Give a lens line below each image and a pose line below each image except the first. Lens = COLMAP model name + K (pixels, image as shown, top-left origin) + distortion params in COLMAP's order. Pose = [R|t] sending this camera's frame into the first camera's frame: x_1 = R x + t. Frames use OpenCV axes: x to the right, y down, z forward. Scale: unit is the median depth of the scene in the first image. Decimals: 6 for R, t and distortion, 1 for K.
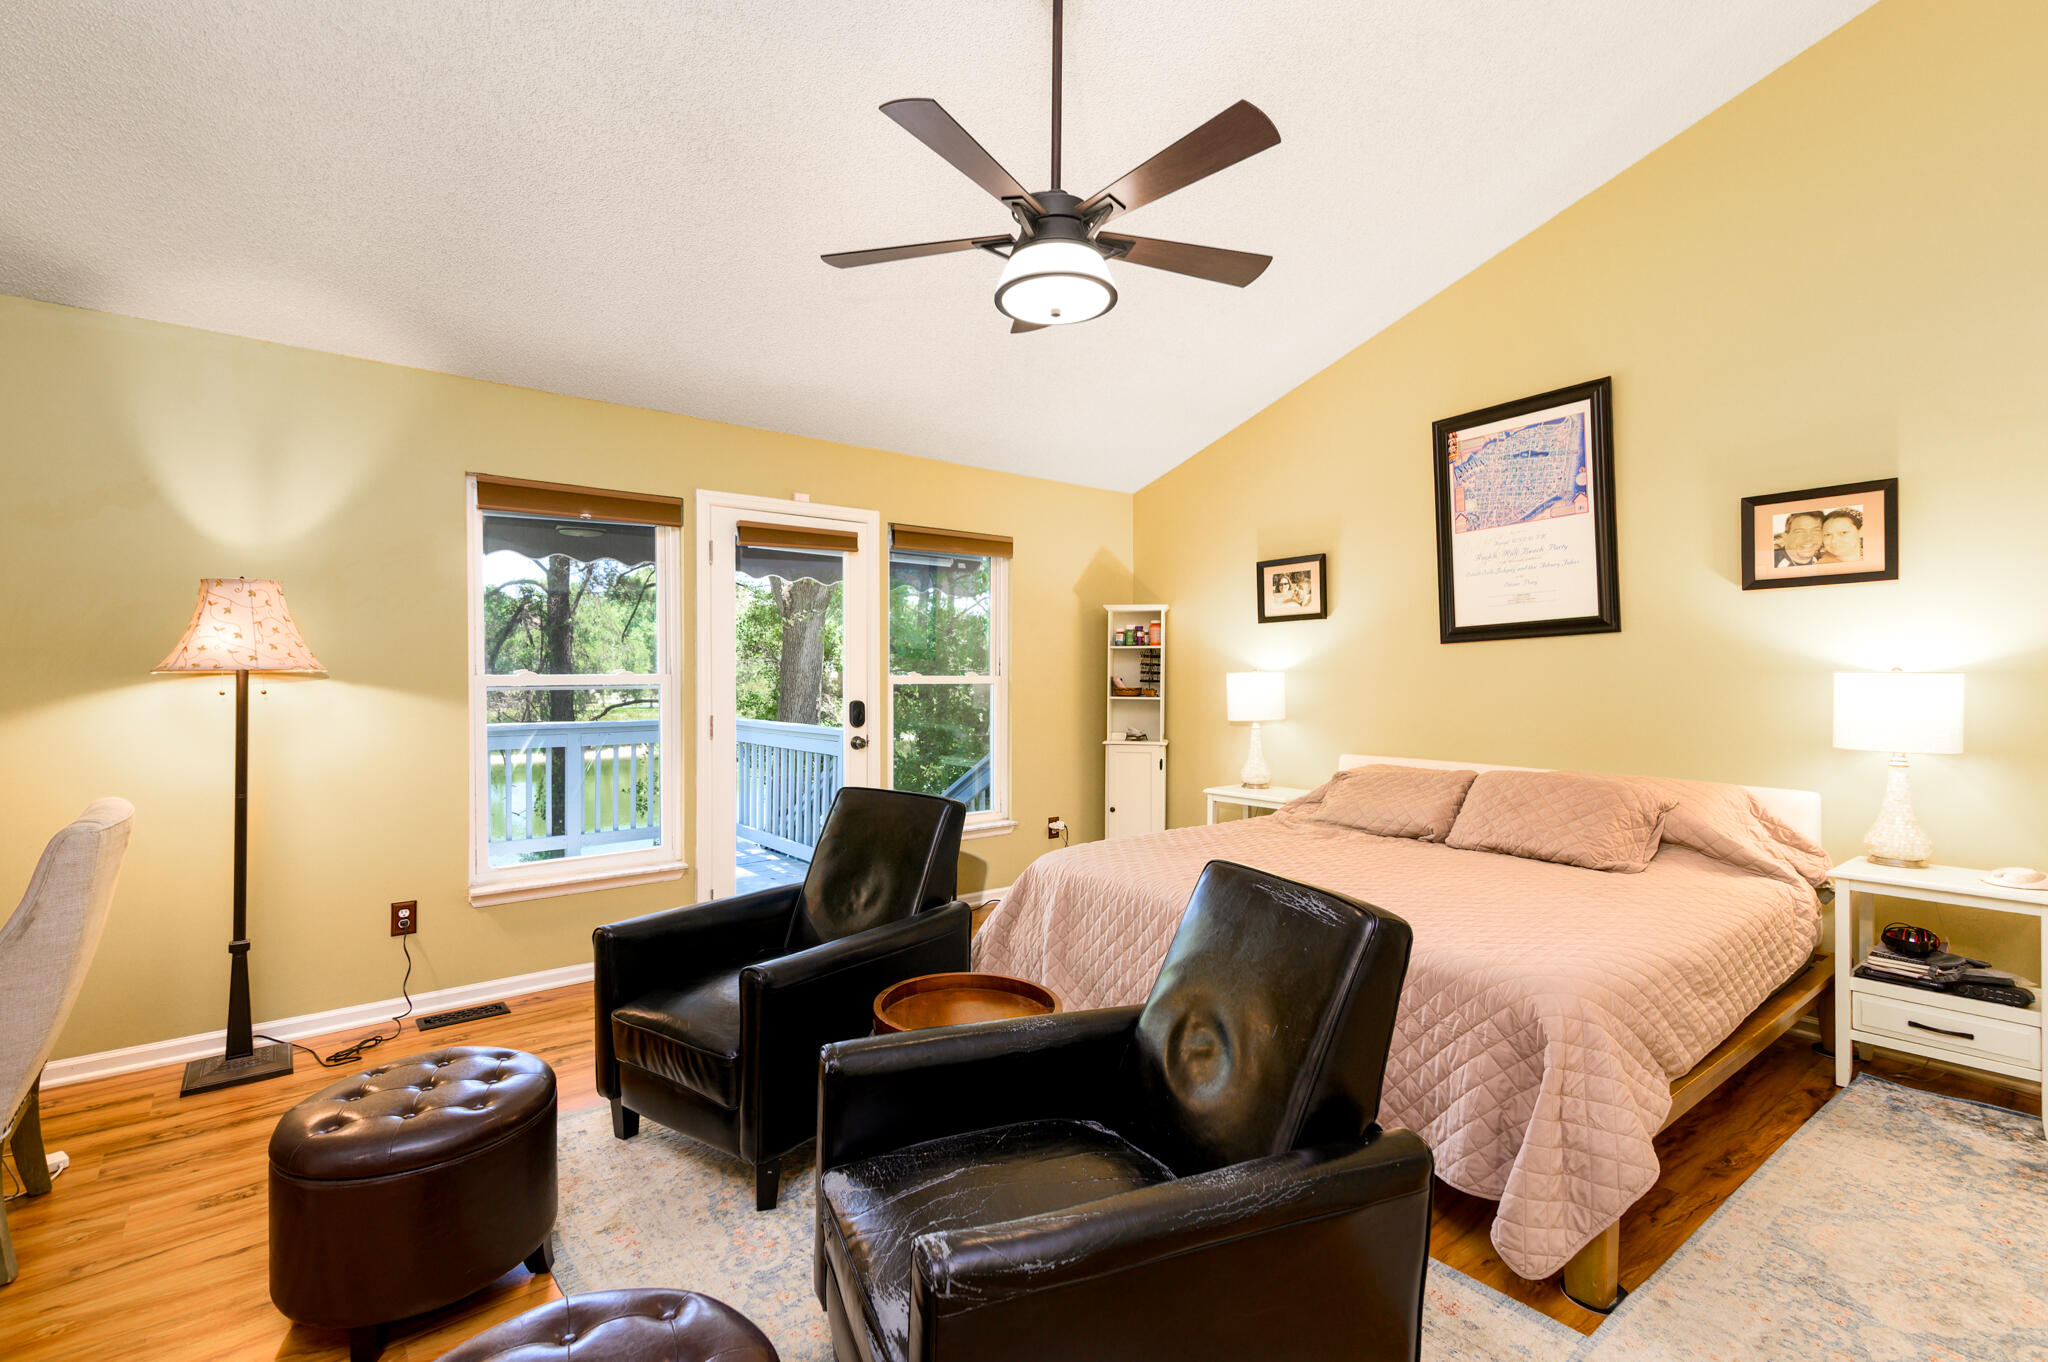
lens RADIAL K [[945.8, 0, 1020.3], [0, 945.8, 682.3], [0, 0, 1]] dist [0.028817, -0.006573]
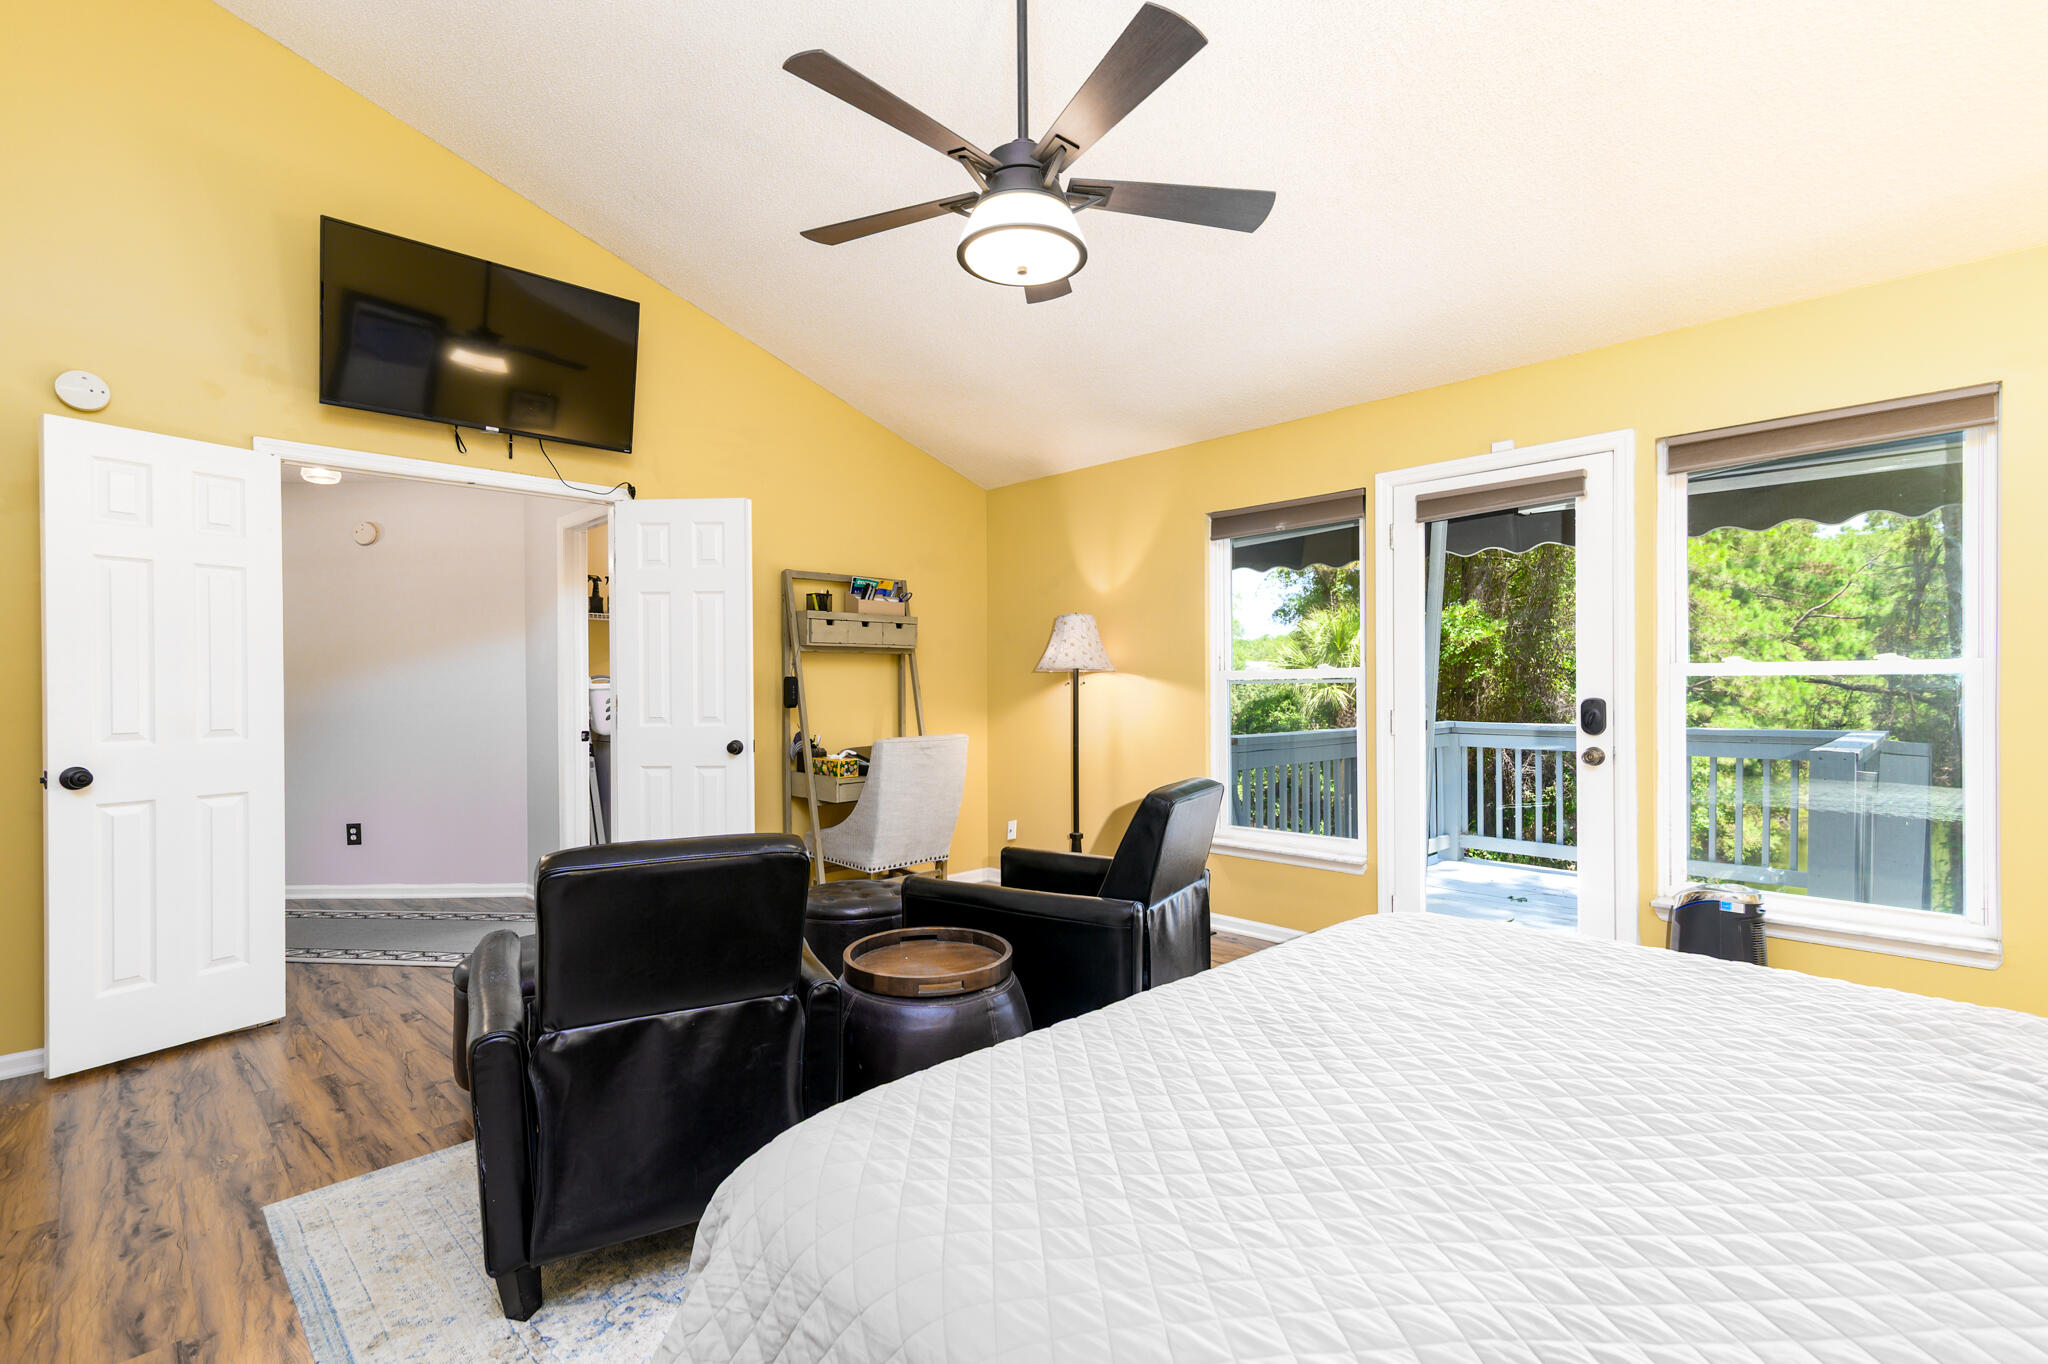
lens RADIAL K [[945.8, 0, 1020.3], [0, 945.8, 683.3], [0, 0, 1]] dist [0.028817, -0.006573]
pose [[0.078909, -0.005663, -0.996866, 0.557864], [-0.004009, 0.999974, -0.005998, 0.014810], [0.996874, 0.004470, 0.078884, 0.530967]]
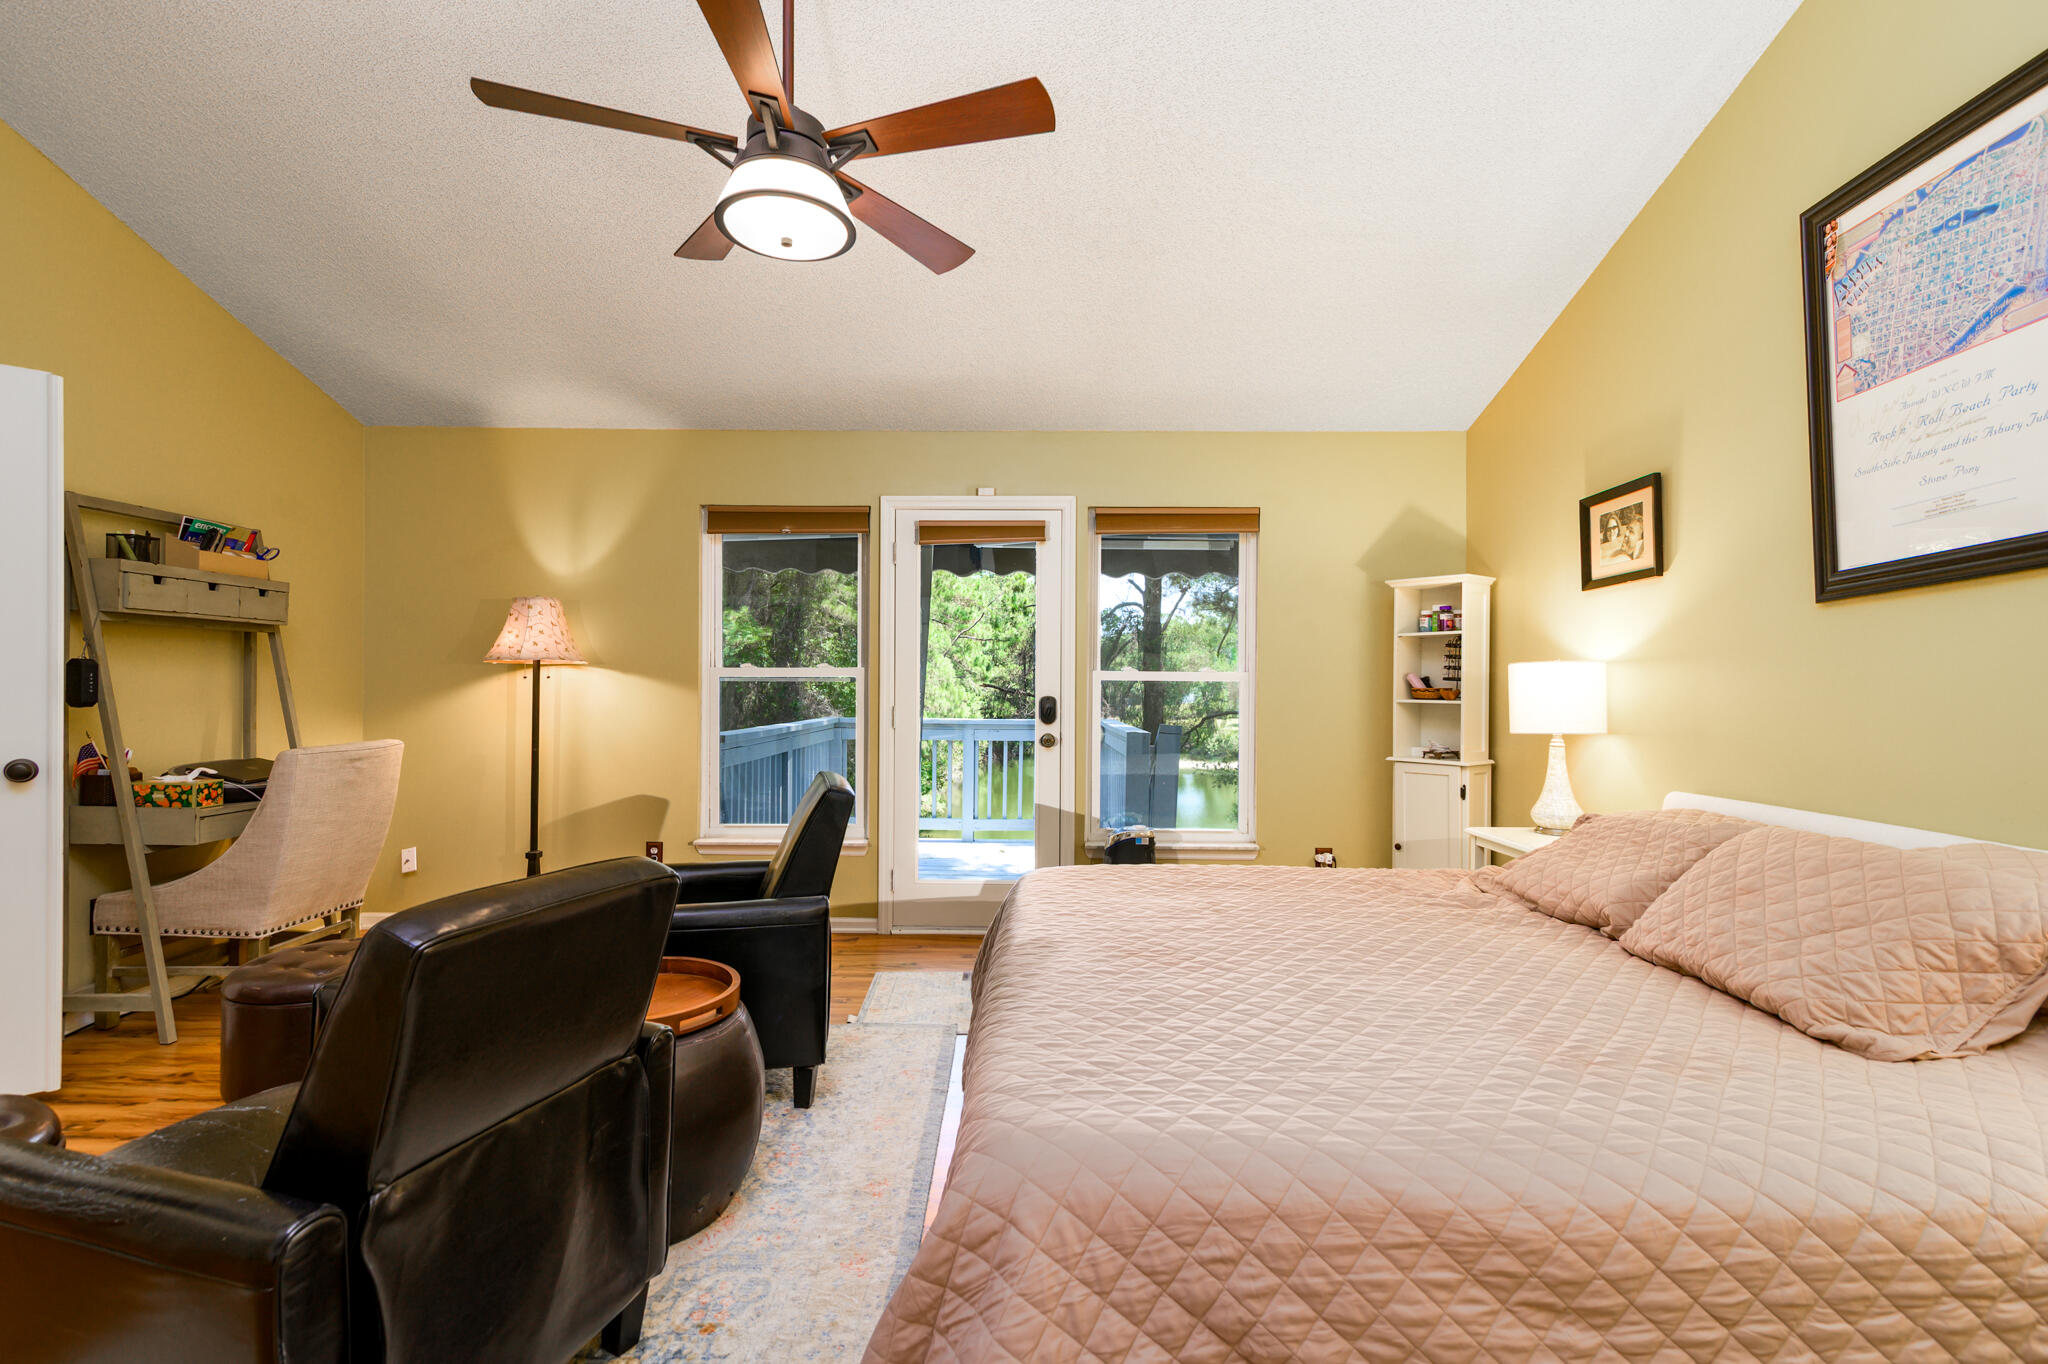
lens RADIAL K [[945.8, 0, 1020.3], [0, 945.8, 683.3], [0, 0, 1]] dist [0.028817, -0.006573]
pose [[0.763272, 0.001725, -0.646075, 0.450253], [-0.012836, 0.999840, -0.012494, 0.019720], [0.645950, 0.017829, 0.763172, 0.265997]]
